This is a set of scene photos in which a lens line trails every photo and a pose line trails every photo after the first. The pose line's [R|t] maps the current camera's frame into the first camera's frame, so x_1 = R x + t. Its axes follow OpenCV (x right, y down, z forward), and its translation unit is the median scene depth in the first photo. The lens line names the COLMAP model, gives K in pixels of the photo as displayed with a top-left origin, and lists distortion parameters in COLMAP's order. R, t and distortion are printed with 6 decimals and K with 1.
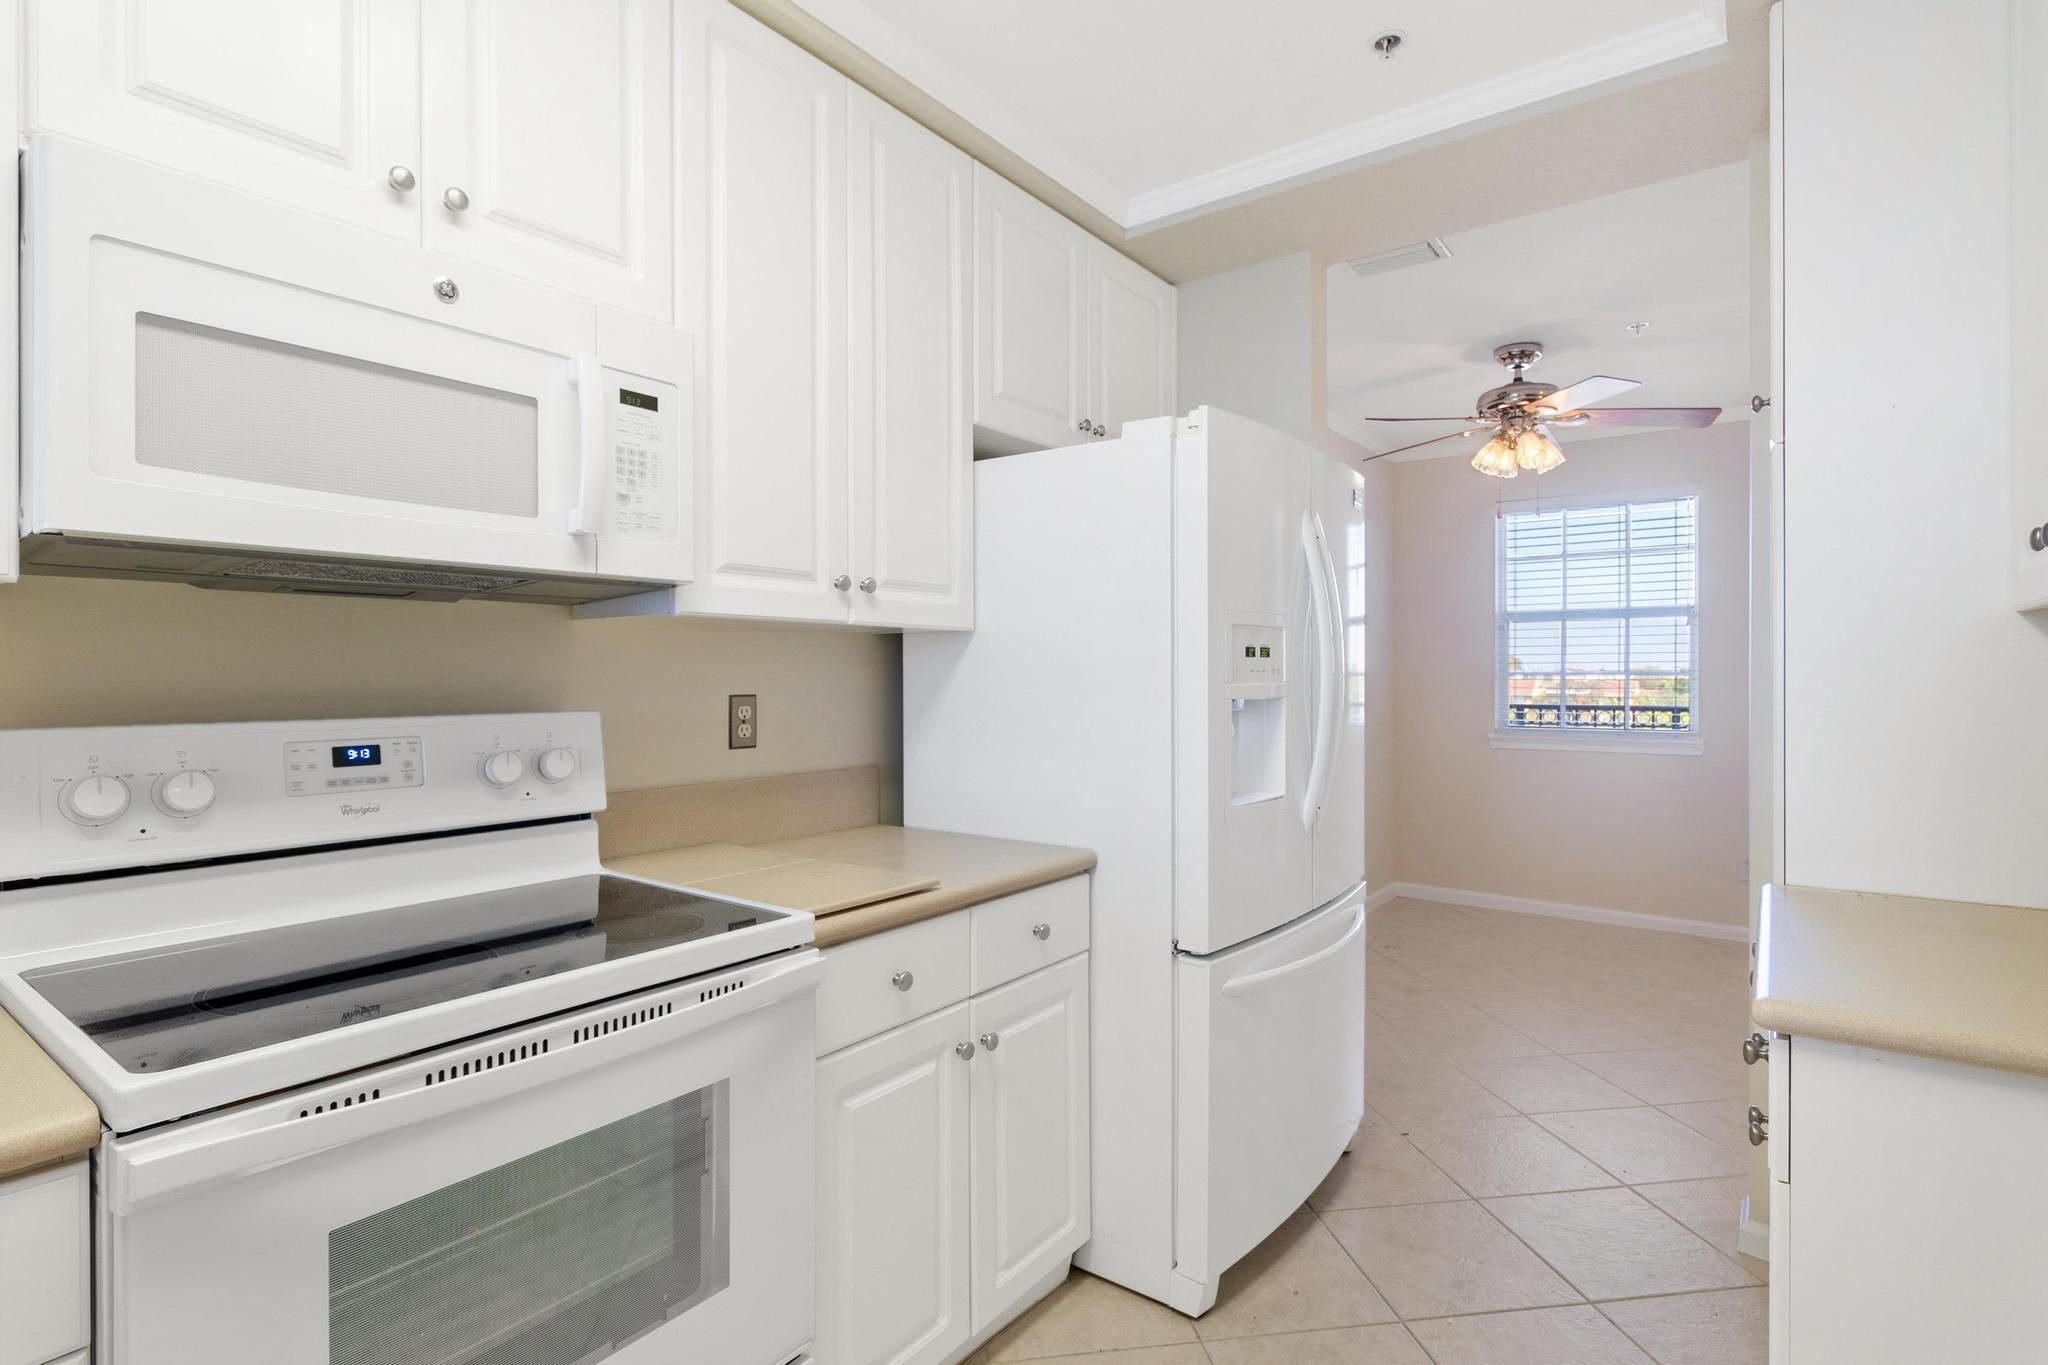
lens RADIAL K [[1014.9, 0, 1040.0], [0, 1014.9, 676.4], [0, 0, 1]] dist [0.000873, -0.000199]
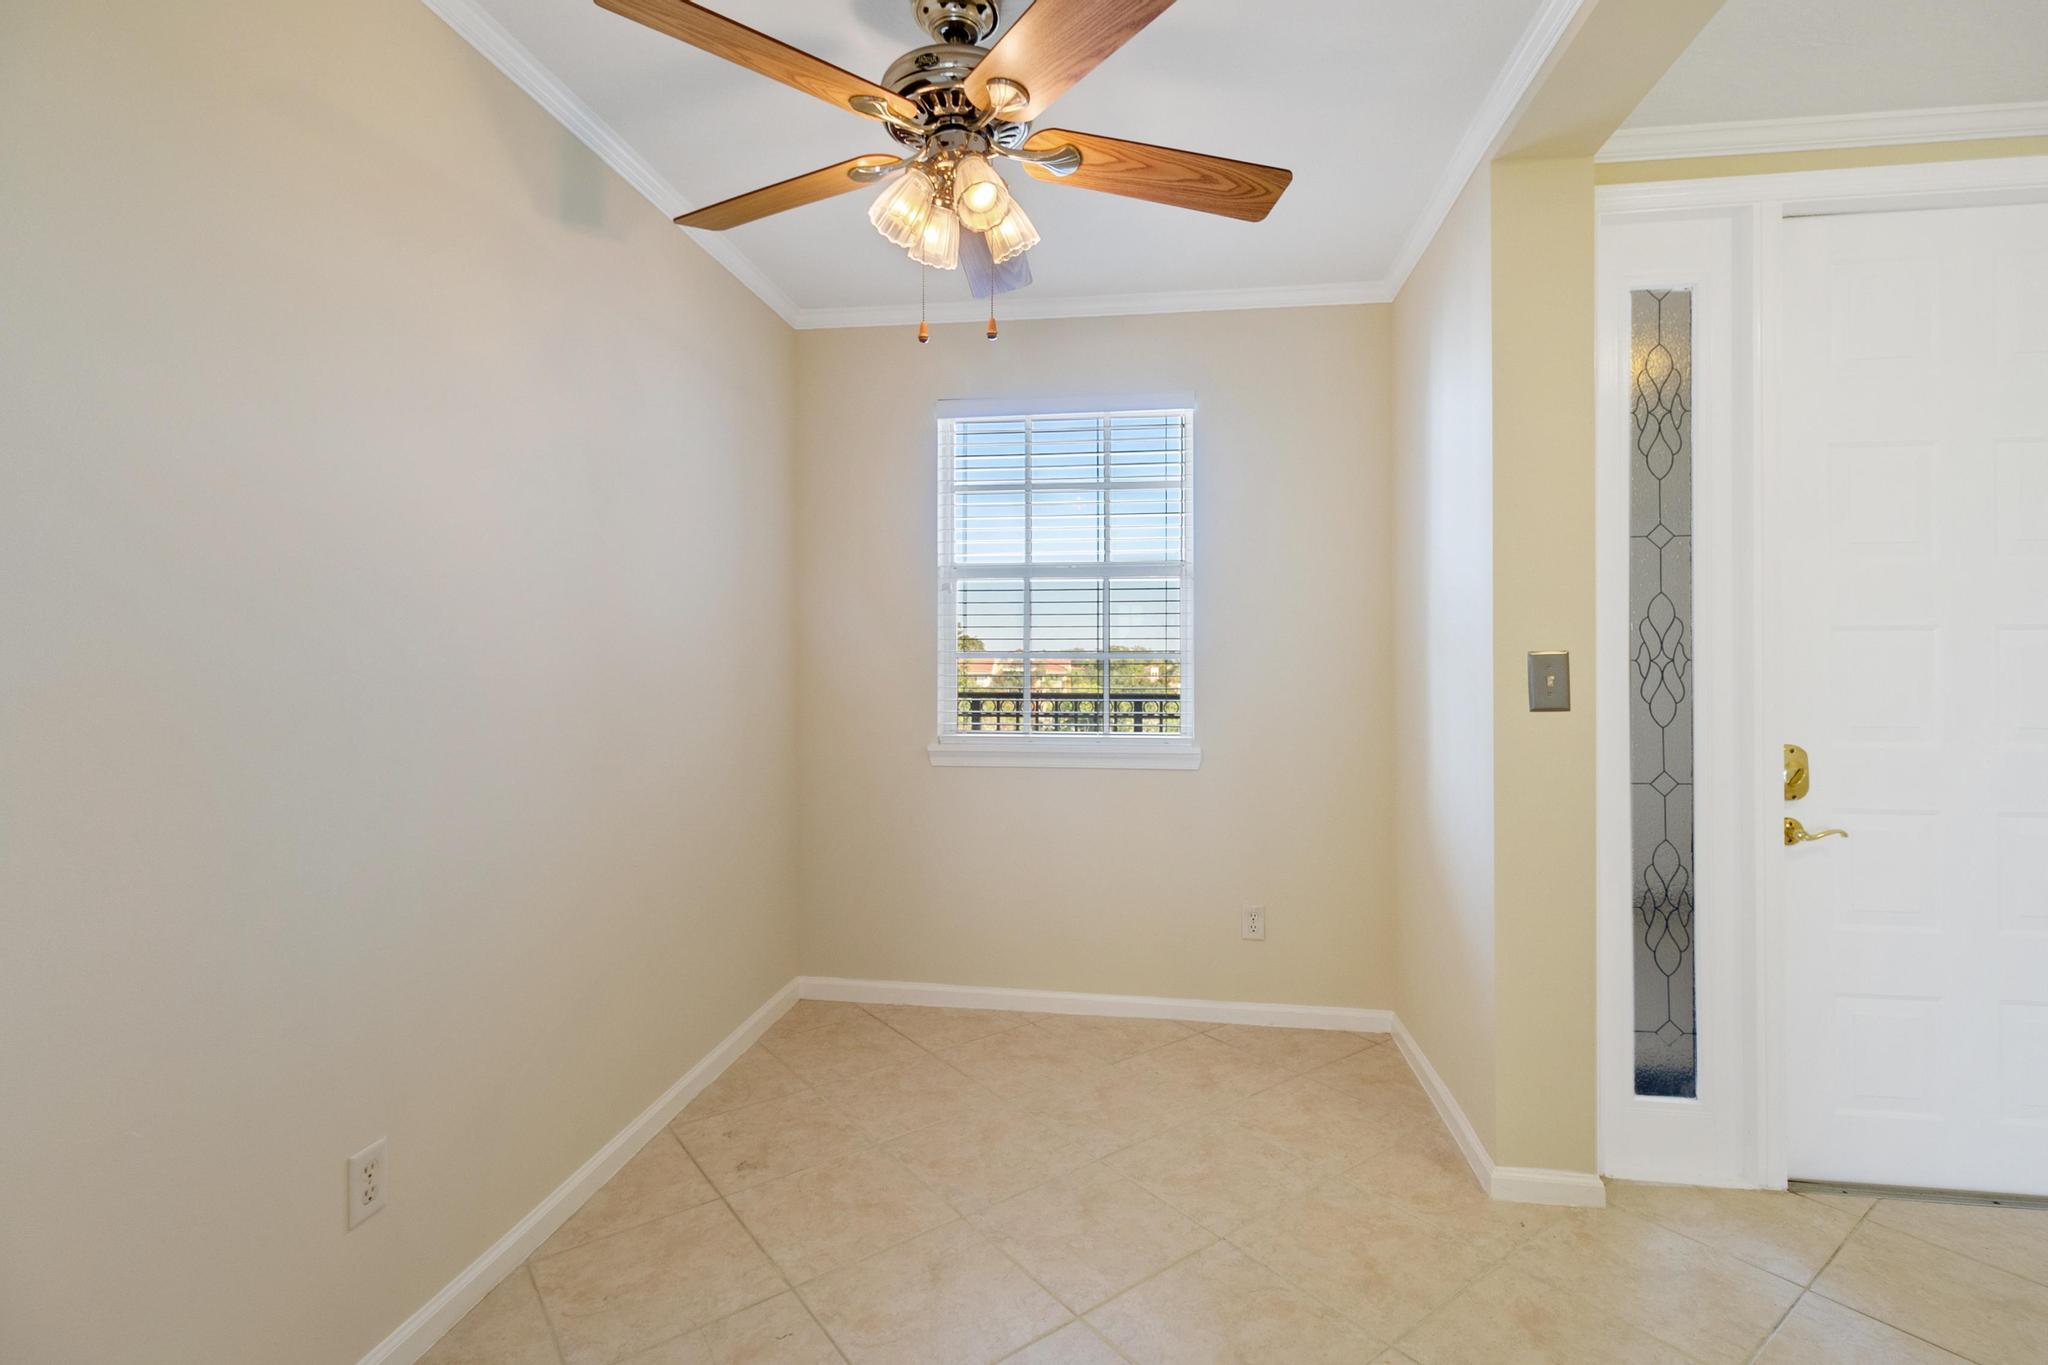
lens RADIAL K [[955.5, 0, 1040.5], [0, 955.5, 652.2], [0, 0, 1]] dist [0.000296, 0.000084]
pose [[0.876264, 0.000595, 0.481831, 0.542420], [0.001881, 0.999987, -0.004657, -0.004042], [-0.481827, 0.004987, 0.876252, 1.102166]]
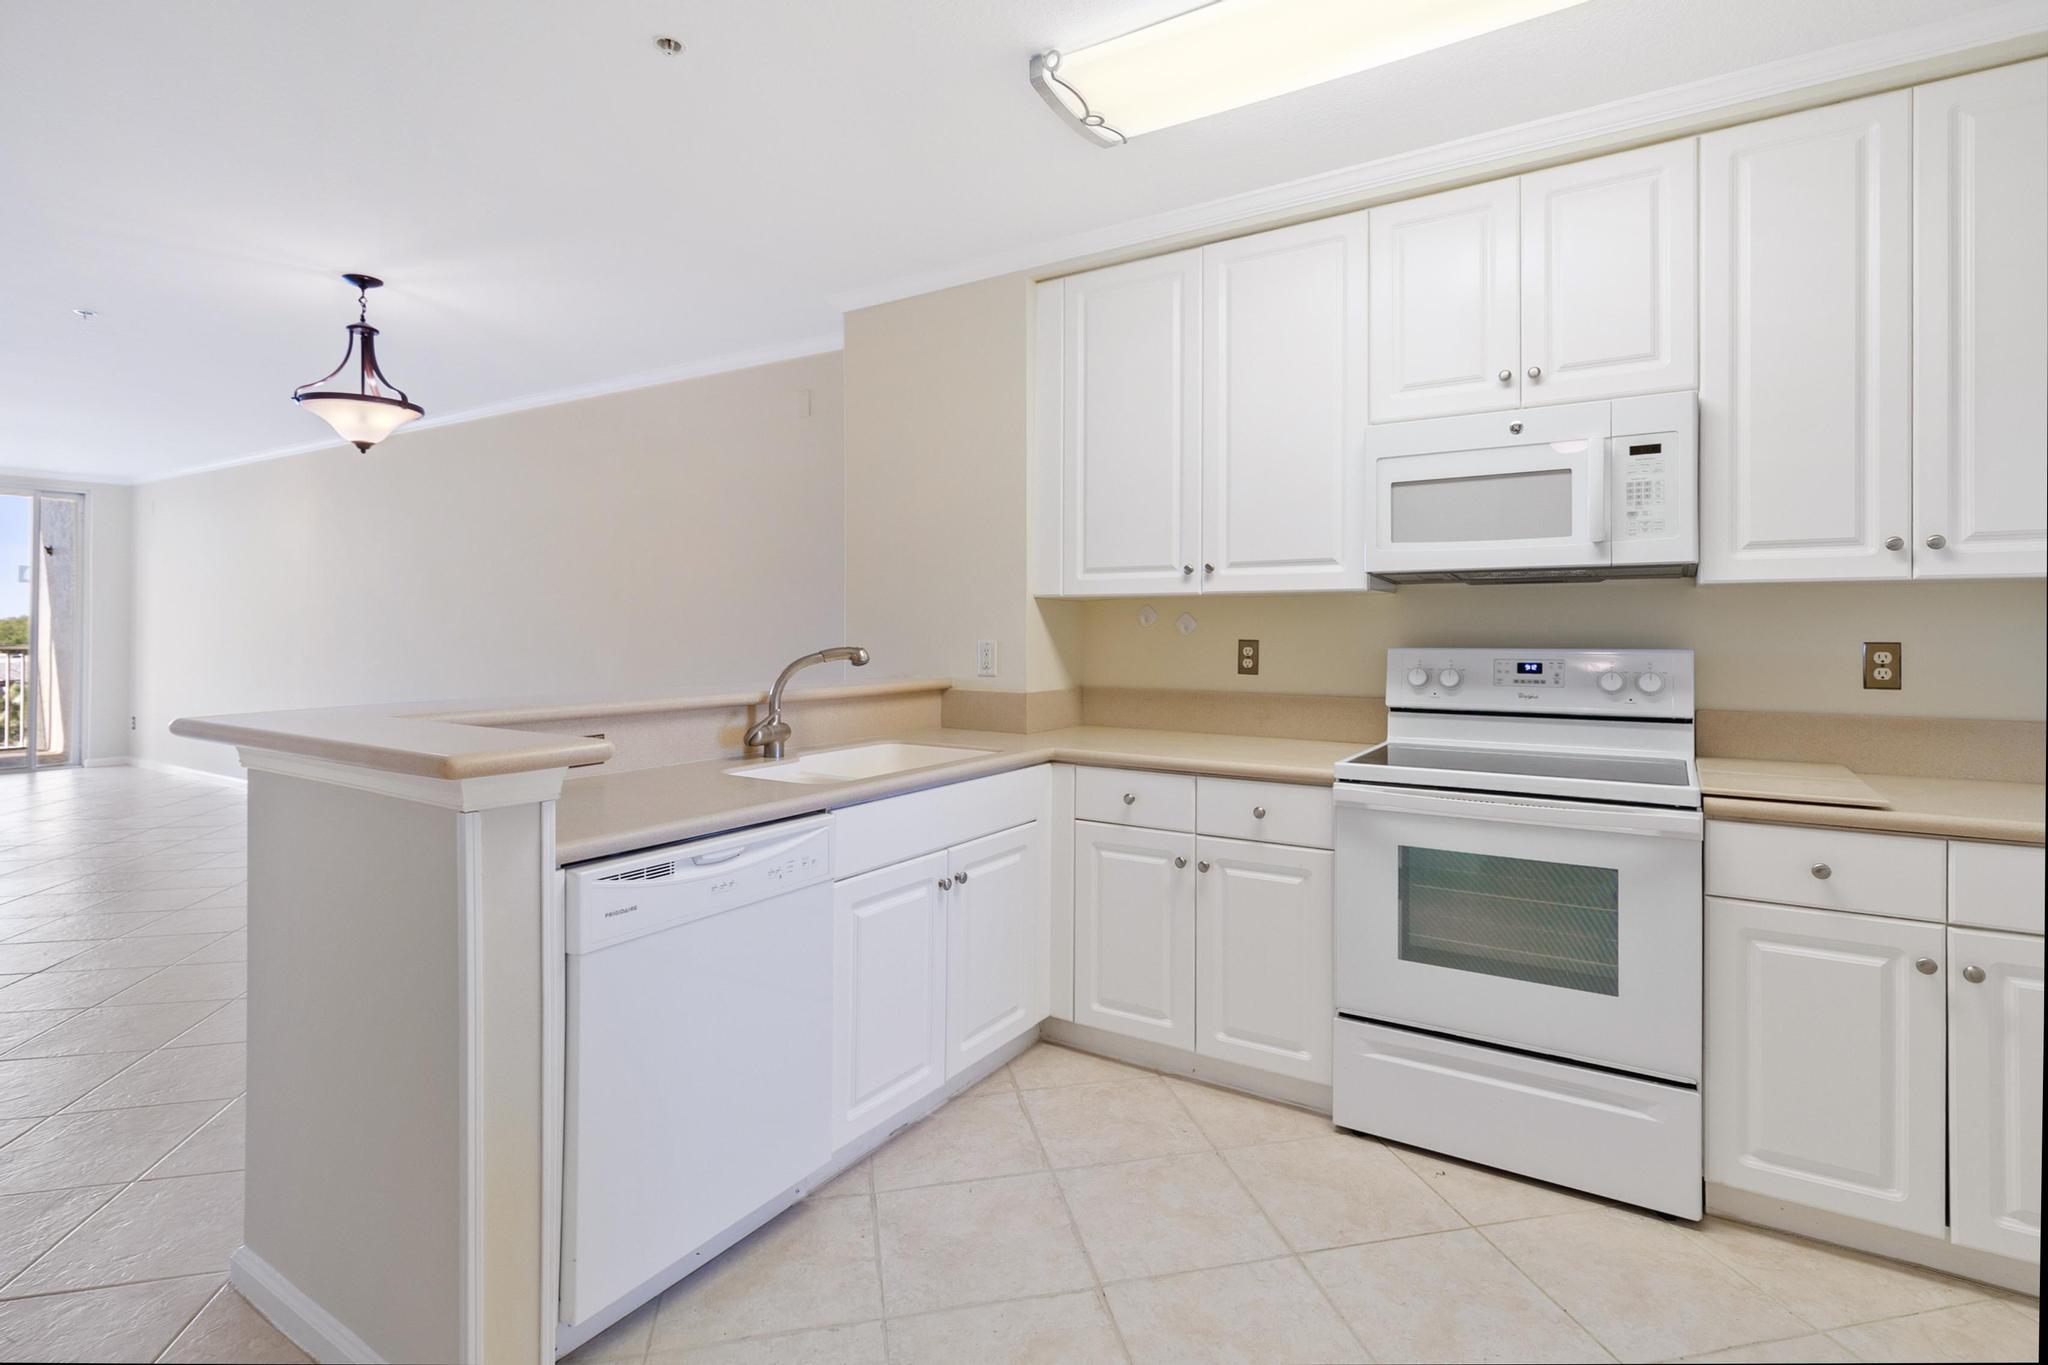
lens RADIAL K [[975.0, 0, 1042.4], [0, 975.0, 632.0], [0, 0, 1]] dist [0.001440, -0.000502]
pose [[0.069897, 0.002107, -0.997552, 0.793332], [-0.003422, 0.999992, 0.001873, 0.007829], [0.997548, 0.003283, 0.069904, -0.025945]]
